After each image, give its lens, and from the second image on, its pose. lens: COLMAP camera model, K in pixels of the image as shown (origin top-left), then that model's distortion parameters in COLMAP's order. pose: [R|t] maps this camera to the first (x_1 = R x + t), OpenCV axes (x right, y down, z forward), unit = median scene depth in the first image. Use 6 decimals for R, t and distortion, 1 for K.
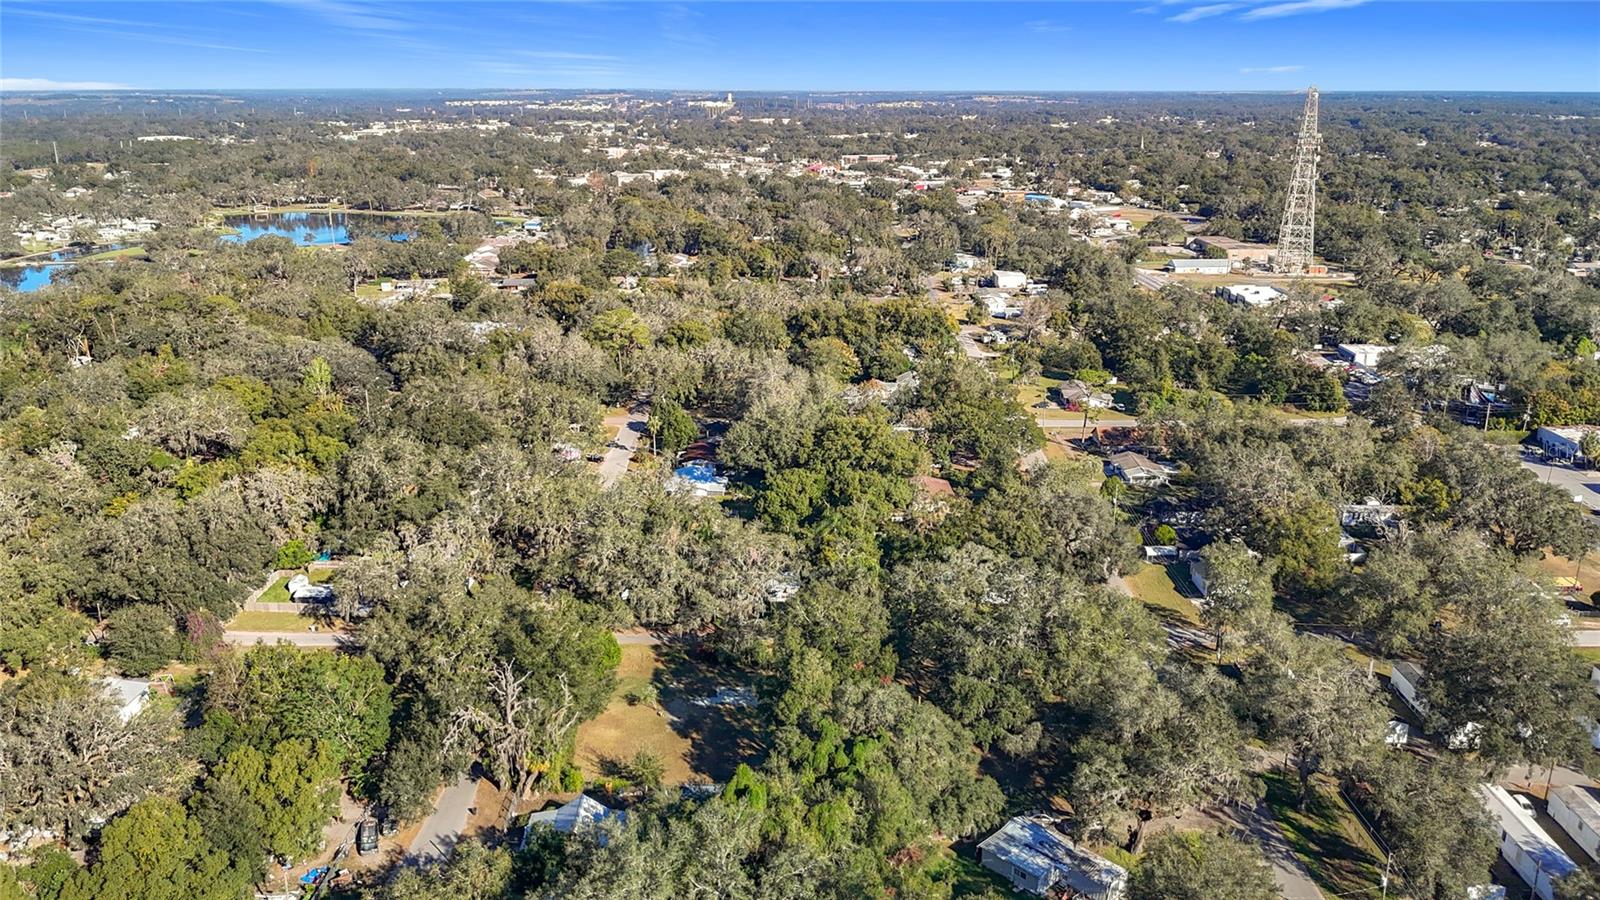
lens RADIAL K [[1228.4, 0, 800.0], [0, 1228.4, 450.0], [0, 0, 1]] dist [0.111478, -0.197511]
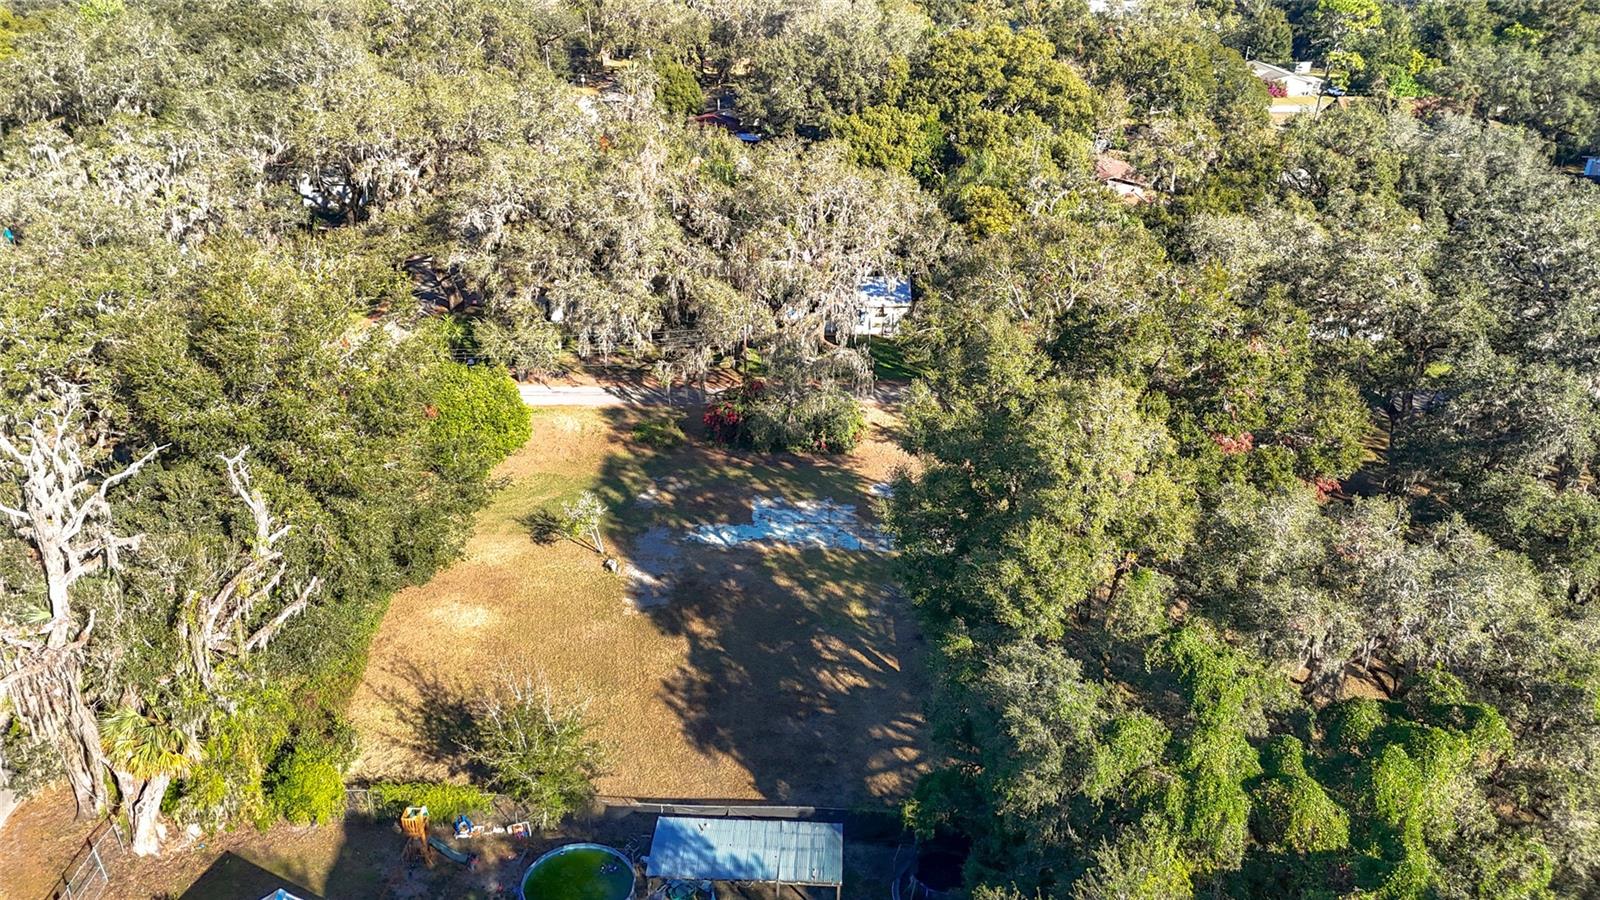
lens RADIAL K [[1179.7, 0, 795.4], [0, 1179.7, 452.9], [0, 0, 1]] dist [0.120086, -0.185687]
pose [[0.999909, 0.012662, -0.004595, -0.048529], [-0.011818, 0.988356, 0.151702, 0.110182], [0.006462, -0.151634, 0.988416, 0.580537]]
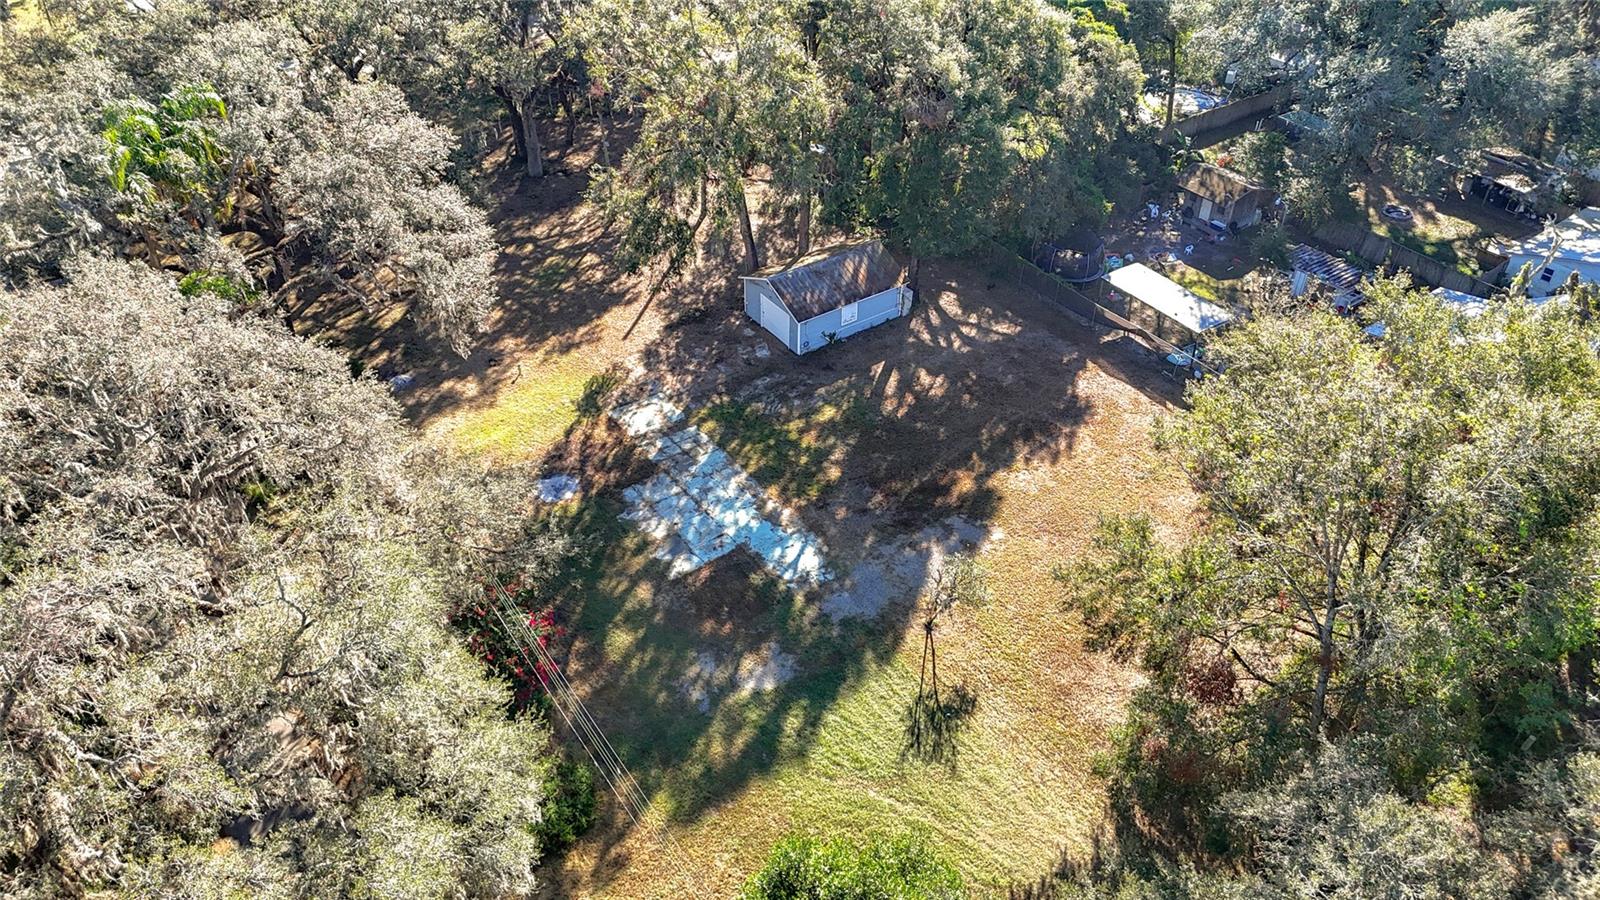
lens RADIAL K [[1190.6, 0, 809.4], [0, 1190.6, 447.1], [0, 0, 1]] dist [0.109153, -0.115807]
pose [[-0.602982, -0.490194, 0.629383, -0.233202], [0.213446, 0.661046, 0.719346, -0.020508], [-0.768670, 0.568092, -0.293969, 0.999252]]
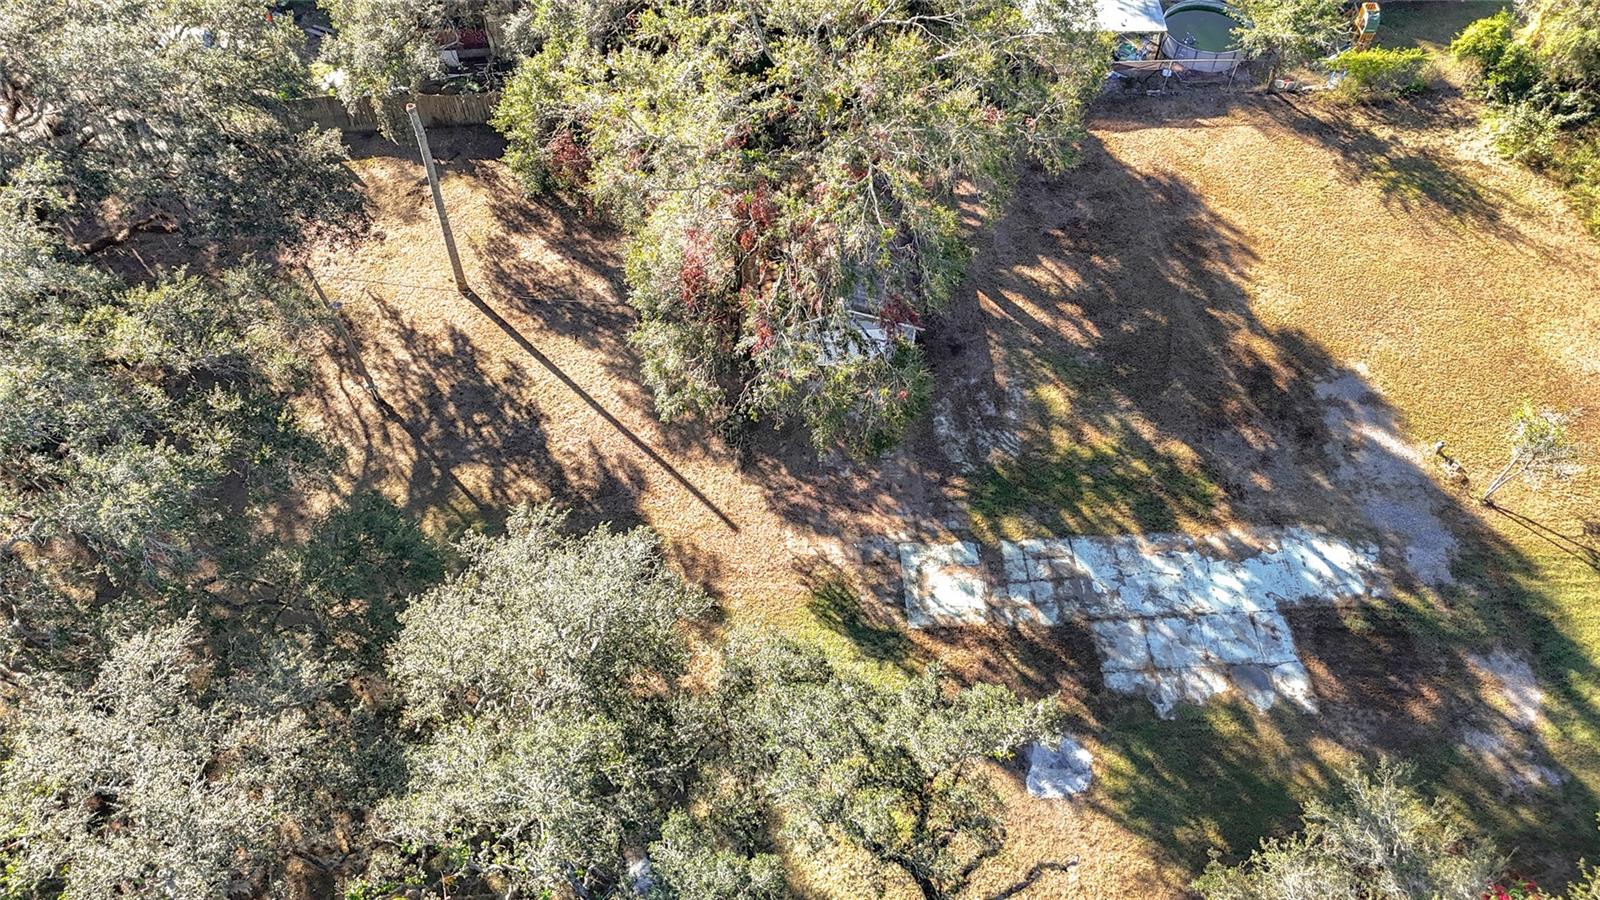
lens RADIAL K [[1170.1, 0, 800.0], [0, 1170.1, 450.0], [0, 0, 1]] dist [-0.002074, -0.003804]
pose [[-0.997215, 0.065315, -0.036012, 0.026054], [-0.014006, 0.310252, 0.950551, -0.010058], [0.073258, 0.948408, -0.308473, 0.973763]]
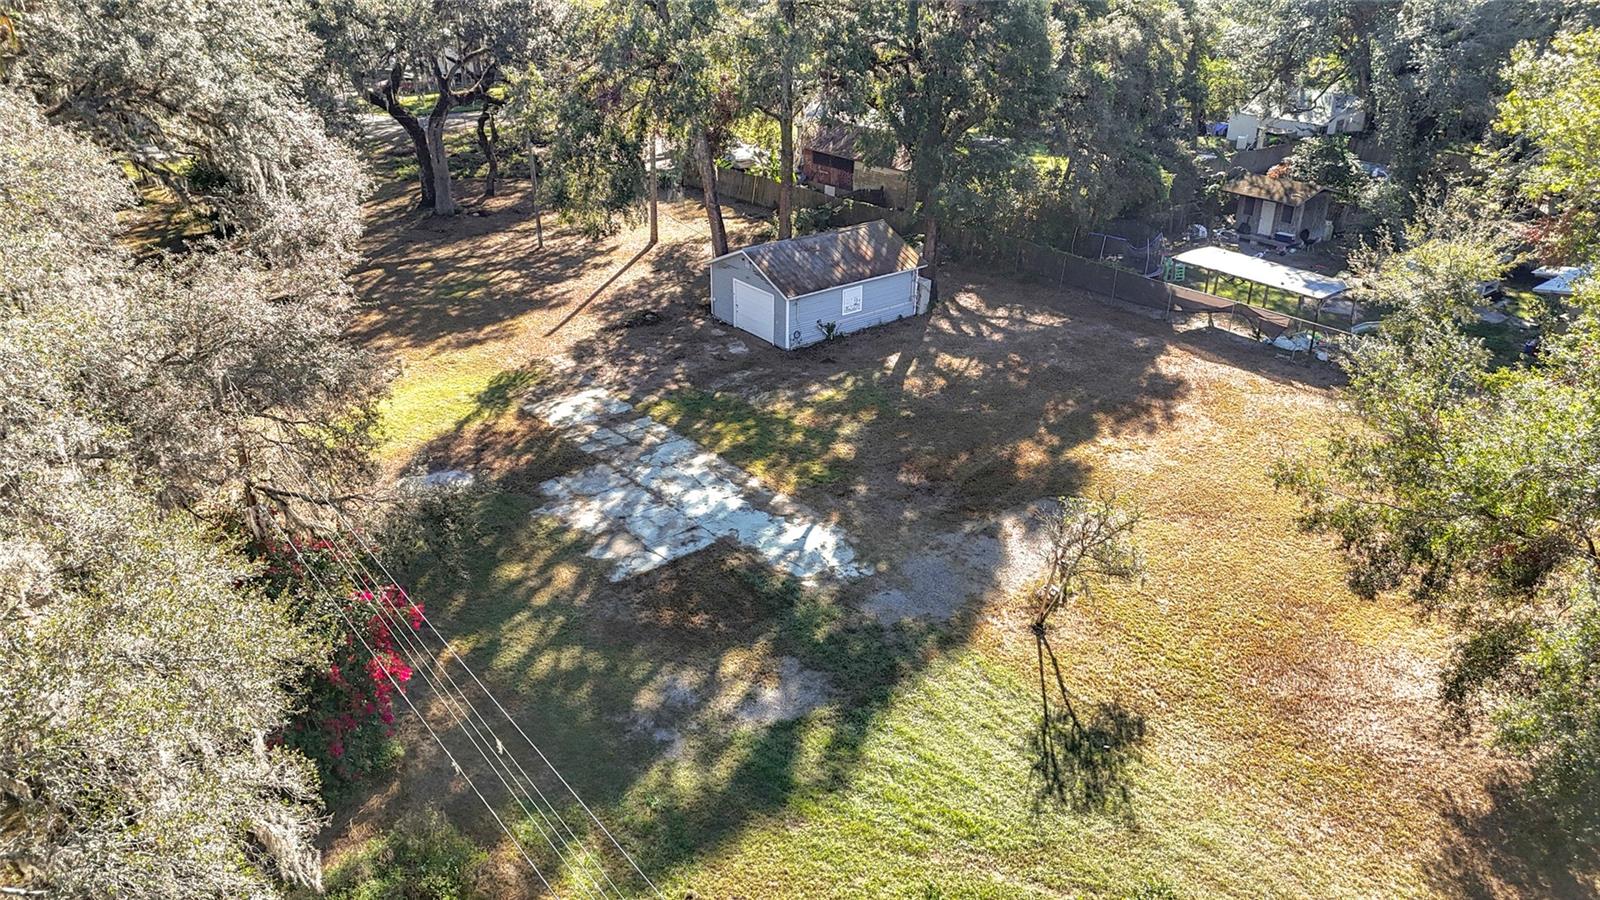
lens RADIAL K [[1219.0, 0, 806.2], [0, 1219.0, 450.1], [0, 0, 1]] dist [0.119619, -0.186234]
pose [[-0.640857, -0.322527, 0.696619, -0.195827], [0.210795, 0.798641, 0.563683, 0.078469], [-0.738152, 0.508084, -0.443827, 1.009366]]
